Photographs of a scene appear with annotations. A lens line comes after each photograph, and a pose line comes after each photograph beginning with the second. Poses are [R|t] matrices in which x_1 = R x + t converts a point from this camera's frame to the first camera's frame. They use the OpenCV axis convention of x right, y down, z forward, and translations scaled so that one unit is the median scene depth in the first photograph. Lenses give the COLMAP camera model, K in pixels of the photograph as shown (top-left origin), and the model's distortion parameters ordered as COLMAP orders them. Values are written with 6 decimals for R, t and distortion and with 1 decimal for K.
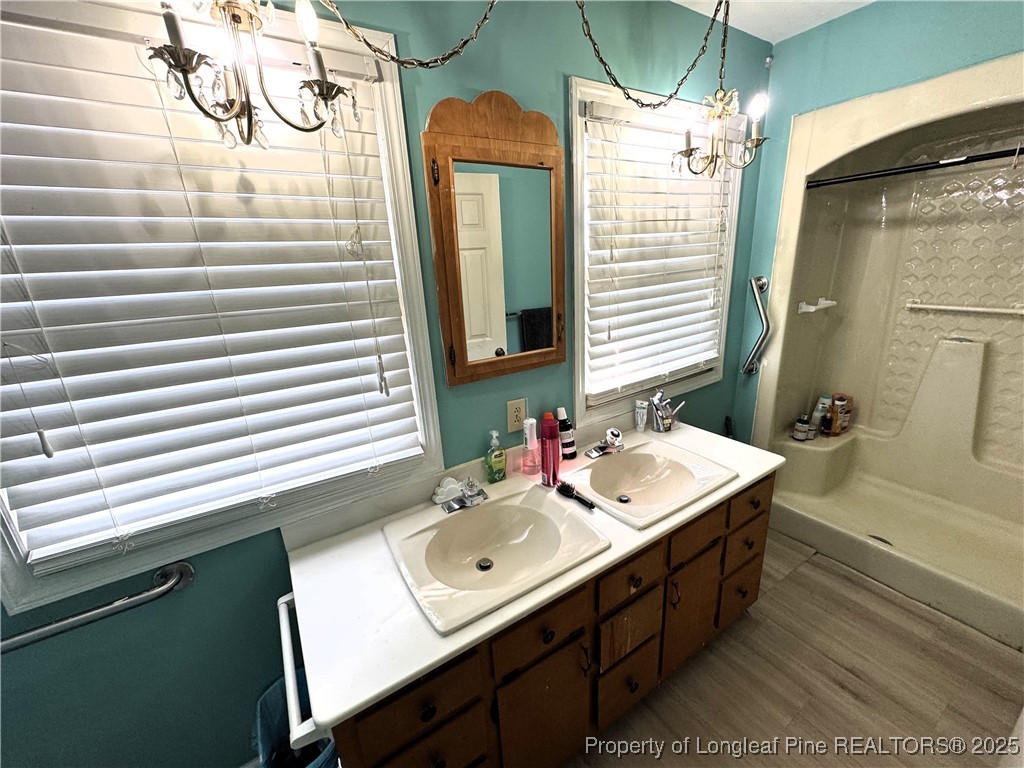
lens RADIAL K [[411.7, 0, 512.0], [0, 411.7, 384.0], [0, 0, 1]] dist [-0.002968, -0.000324]
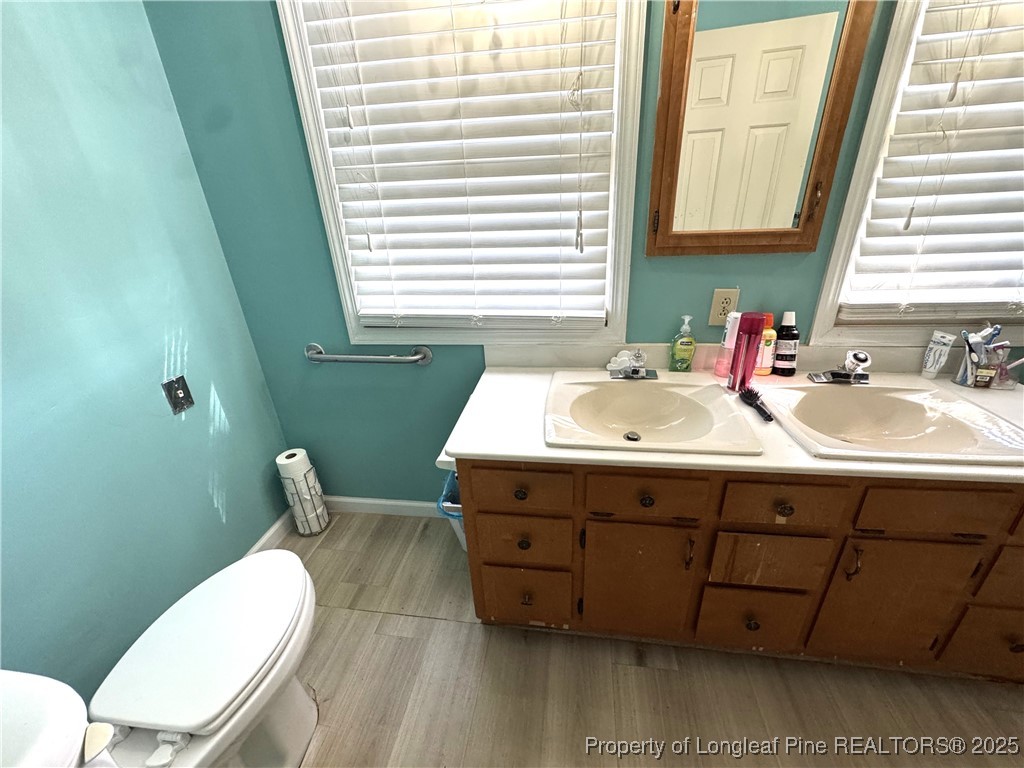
lens RADIAL K [[411.7, 0, 512.0], [0, 411.7, 384.0], [0, 0, 1]] dist [-0.002968, -0.000324]
pose [[0.759230, 0.283640, -0.585764, 0.252363], [-0.182041, 0.956662, 0.227286, 0.128014], [0.624845, -0.065929, 0.777960, 0.025726]]
